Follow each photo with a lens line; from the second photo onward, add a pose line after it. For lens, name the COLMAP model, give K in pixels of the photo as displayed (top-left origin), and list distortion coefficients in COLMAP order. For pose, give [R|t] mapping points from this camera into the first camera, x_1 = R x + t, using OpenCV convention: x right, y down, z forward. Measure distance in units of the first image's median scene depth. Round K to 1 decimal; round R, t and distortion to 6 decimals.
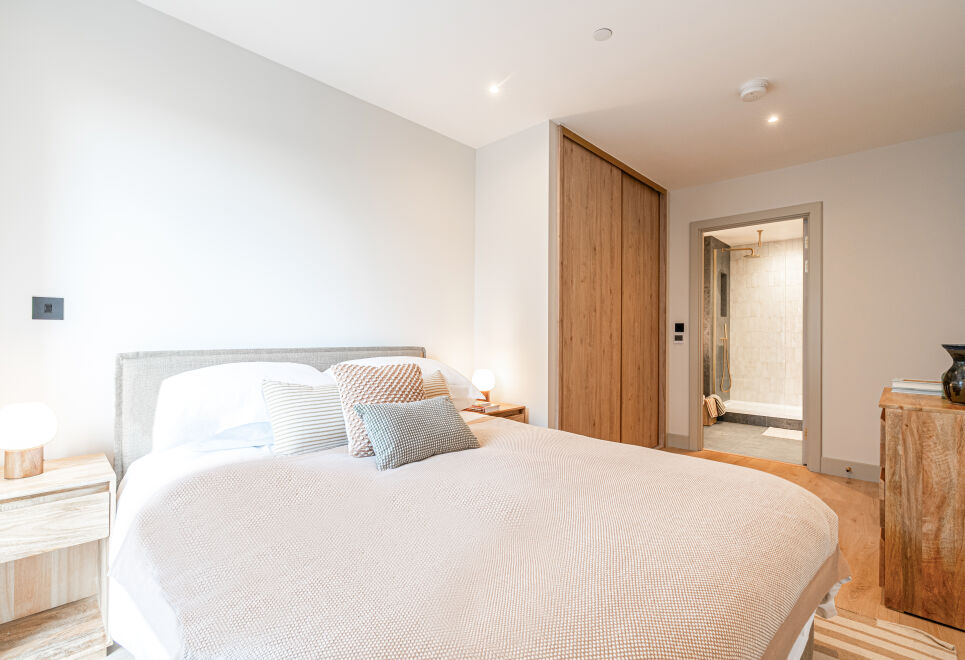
lens RADIAL K [[446.7, 0, 486.8], [0, 446.7, 332.3], [0, 0, 1]] dist [-0.000709, -0.000138]
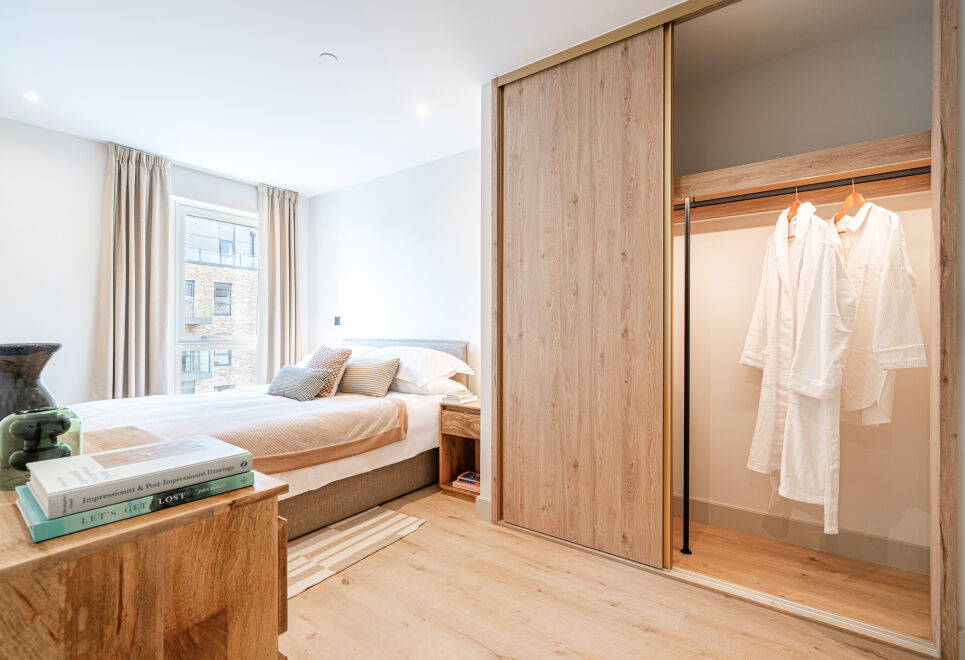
lens RADIAL K [[446.2, 0, 487.5], [0, 446.2, 331.4], [0, 0, 1]] dist [-0.001881, 0.000179]
pose [[0.134107, -0.005349, -0.990952, 0.943580], [0.000883, 0.999986, -0.005278, 0.011265], [0.990966, -0.000167, 0.134110, 0.838628]]
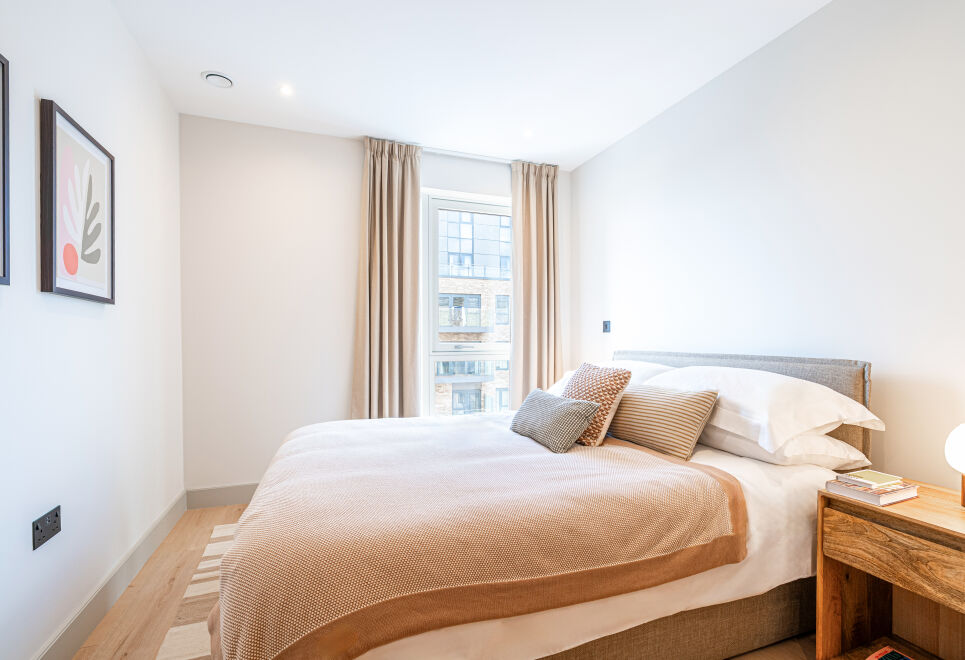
lens RADIAL K [[446.7, 0, 486.8], [0, 446.7, 332.3], [0, 0, 1]] dist [-0.000709, -0.000138]
pose [[-0.435195, -0.019673, -0.900121, 0.553440], [-0.002210, 0.999782, -0.020783, 0.006741], [0.900333, -0.007055, -0.435144, 0.760874]]
